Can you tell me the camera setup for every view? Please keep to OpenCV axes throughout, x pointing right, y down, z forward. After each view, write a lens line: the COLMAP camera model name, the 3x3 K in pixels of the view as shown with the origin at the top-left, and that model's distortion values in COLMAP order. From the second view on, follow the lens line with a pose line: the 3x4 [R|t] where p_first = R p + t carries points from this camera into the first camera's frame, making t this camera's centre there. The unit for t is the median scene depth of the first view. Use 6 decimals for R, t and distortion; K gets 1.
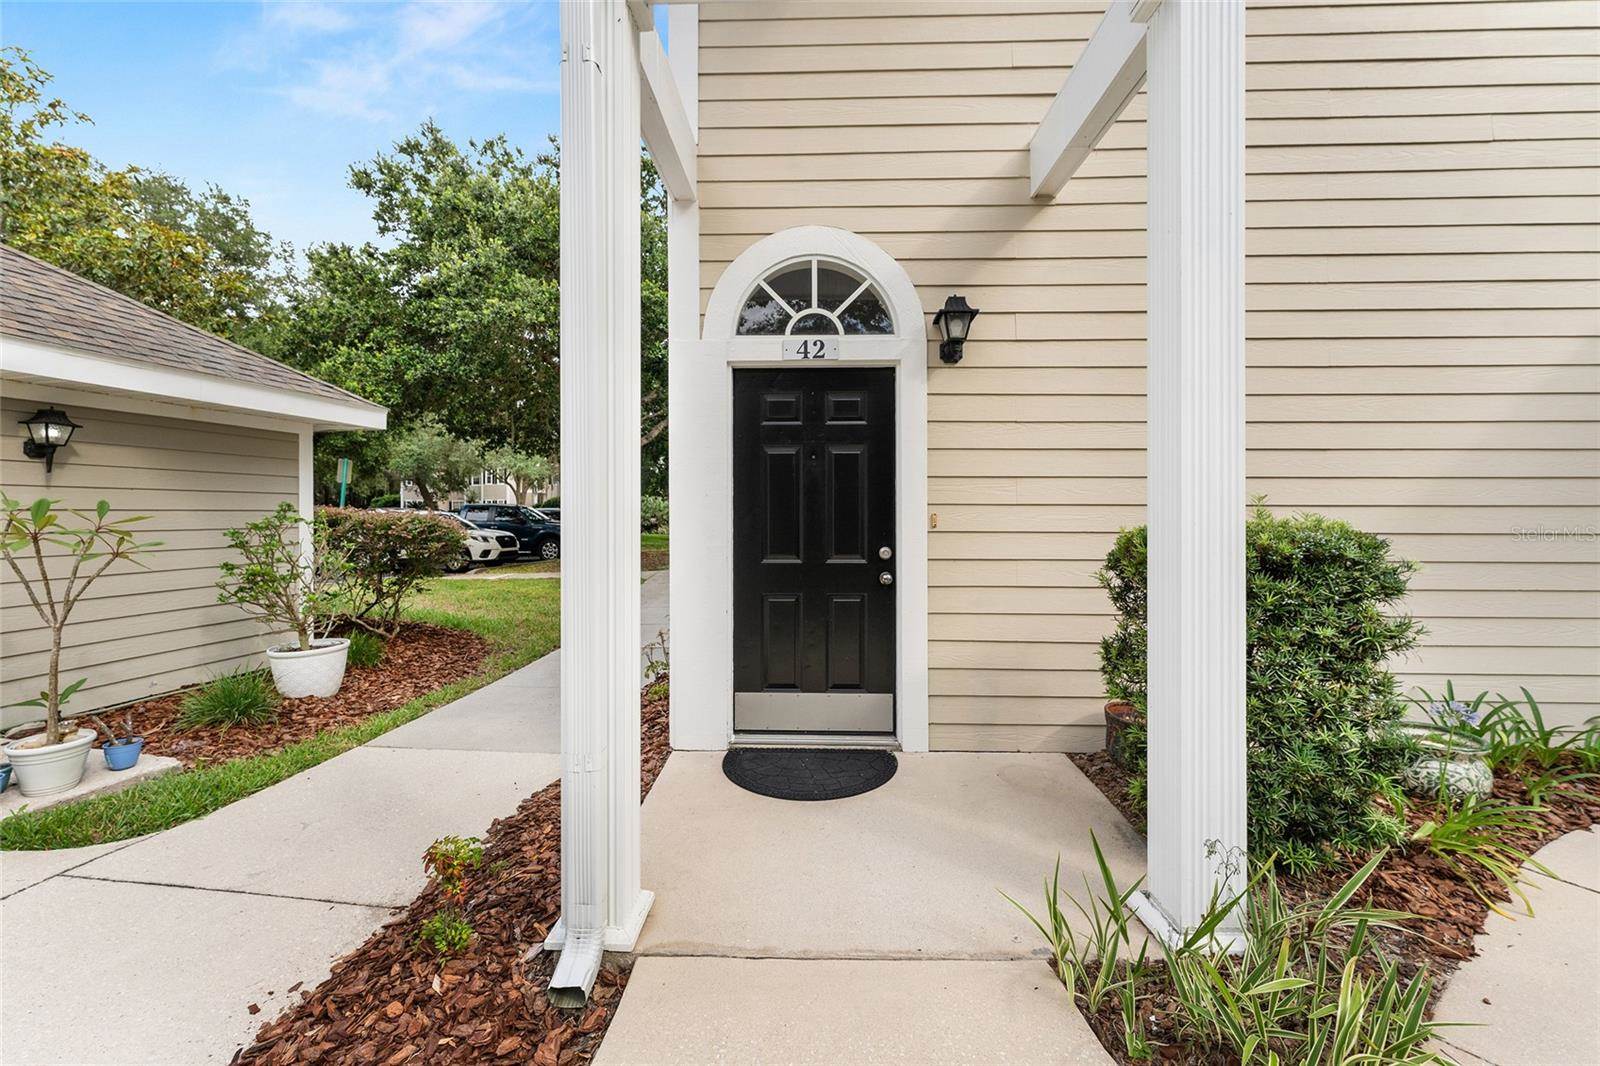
lens RADIAL K [[654.0, 0, 800.0], [0, 654.0, 533.0], [0, 0, 1]] dist [-0.000227, -0.000025]
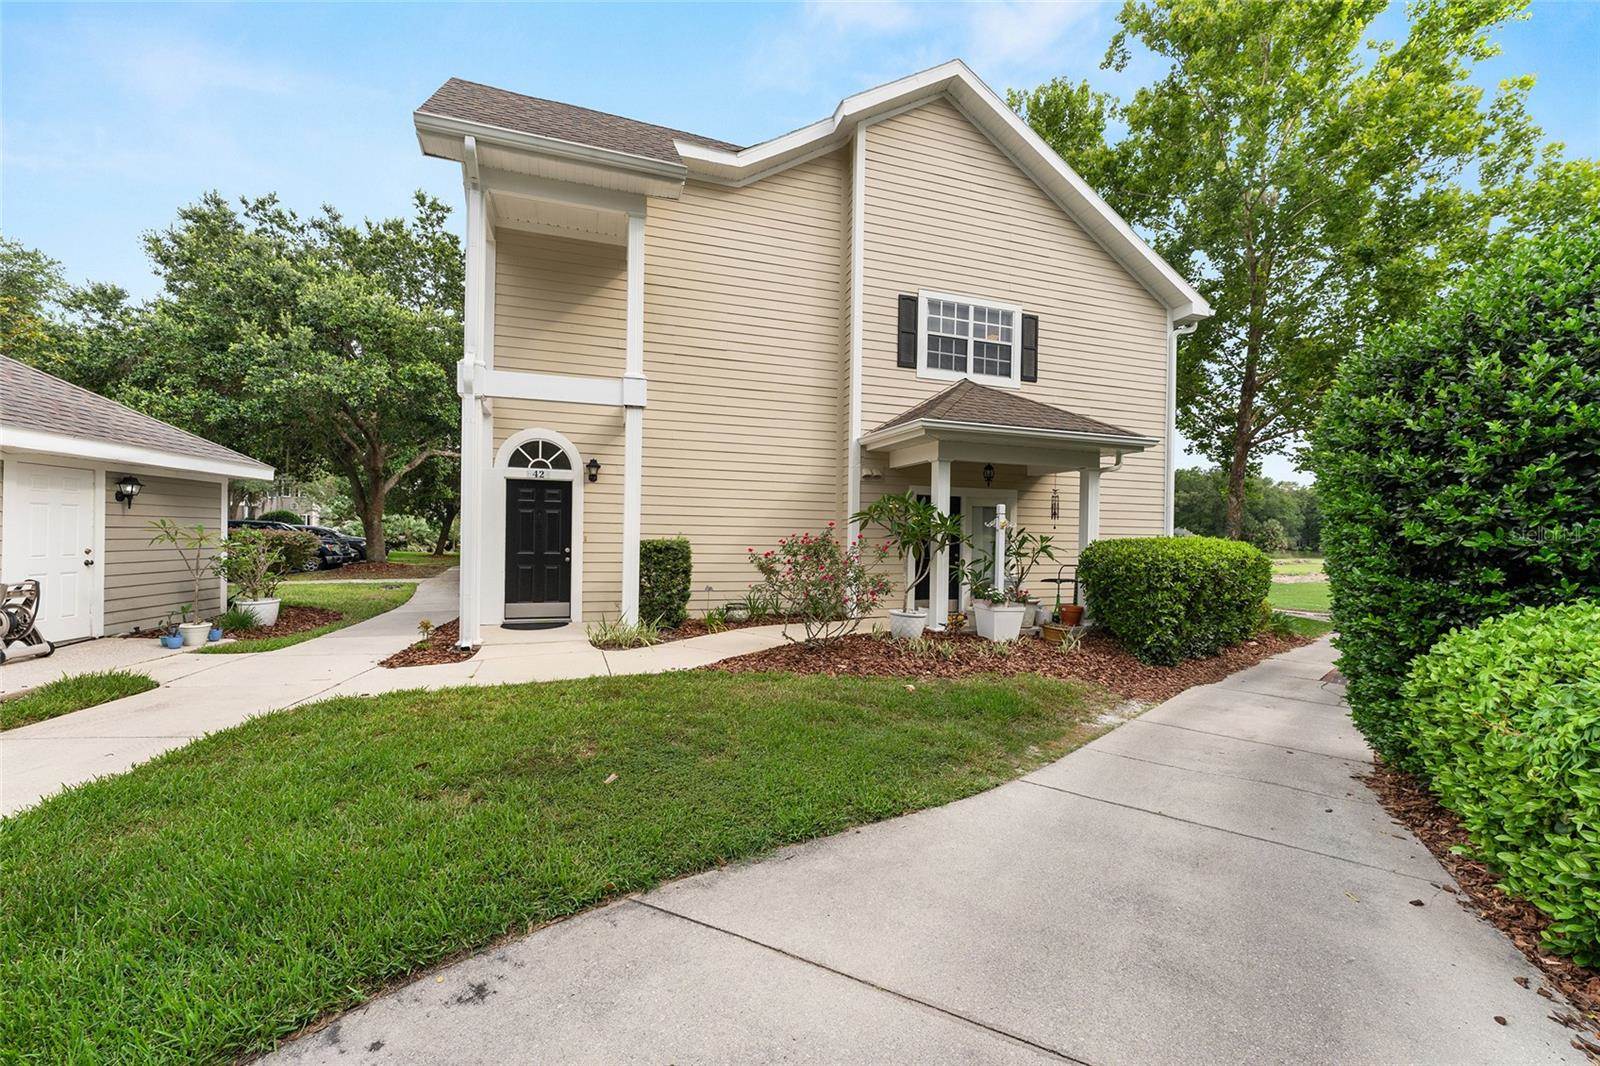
lens RADIAL K [[645.4, 0, 795.8], [0, 645.4, 542.0], [0, 0, 1]] dist [0.000398, 0.000040]
pose [[0.940257, 0.011954, 0.340256, 0.108397], [-0.005472, 0.999785, -0.020005, 0.043370], [-0.340422, 0.016948, 0.940120, -1.786095]]
